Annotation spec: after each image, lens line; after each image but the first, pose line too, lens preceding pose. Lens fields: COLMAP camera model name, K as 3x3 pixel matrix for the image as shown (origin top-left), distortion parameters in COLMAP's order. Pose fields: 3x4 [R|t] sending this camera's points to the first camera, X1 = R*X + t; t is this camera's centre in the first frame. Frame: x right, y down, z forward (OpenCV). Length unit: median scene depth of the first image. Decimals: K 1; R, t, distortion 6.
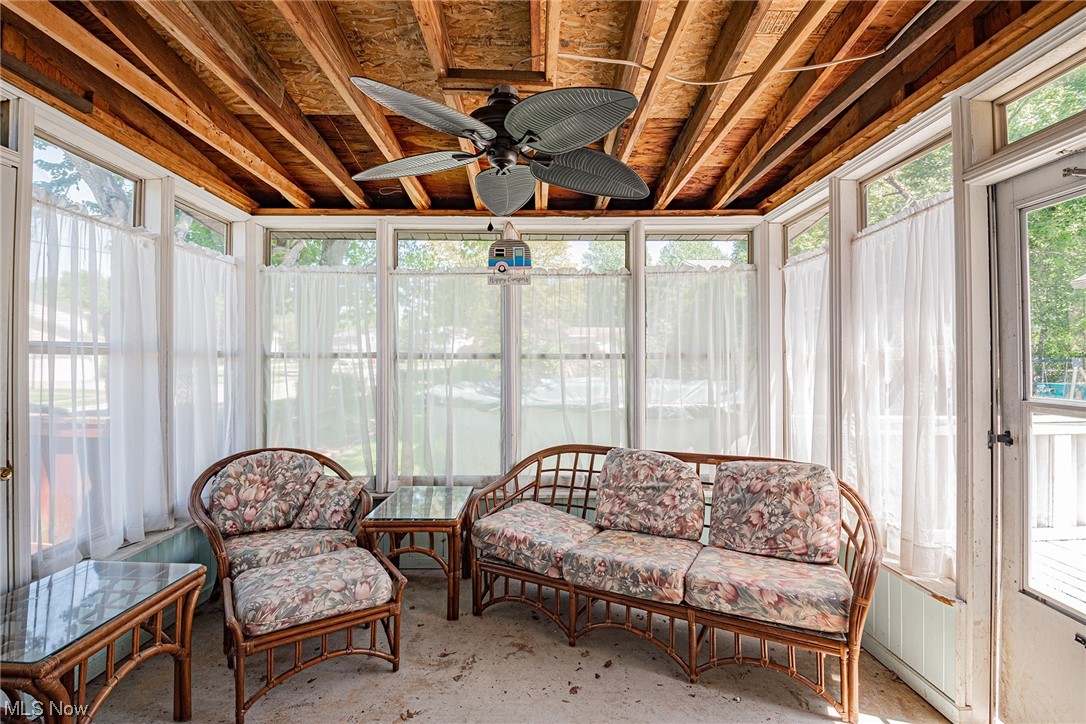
lens RADIAL K [[485.7, 0, 540.8], [0, 485.7, 353.3], [0, 0, 1]] dist [-0.021074, -0.004832]
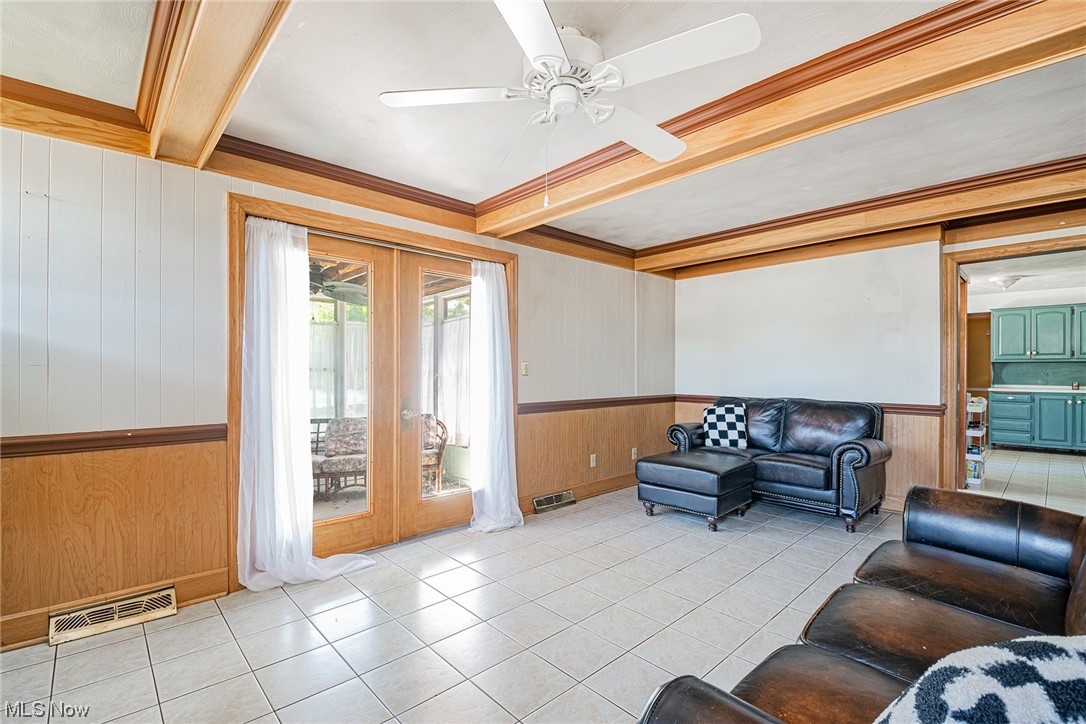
lens RADIAL K [[485.7, 0, 545.6], [0, 485.7, 368.0], [0, 0, 1]] dist [-0.021074, -0.004832]
pose [[0.736772, 0.007430, 0.676100, -0.661754], [-0.003158, 0.999967, -0.007547, 0.014228], [-0.676133, 0.003425, 0.736771, -1.229395]]
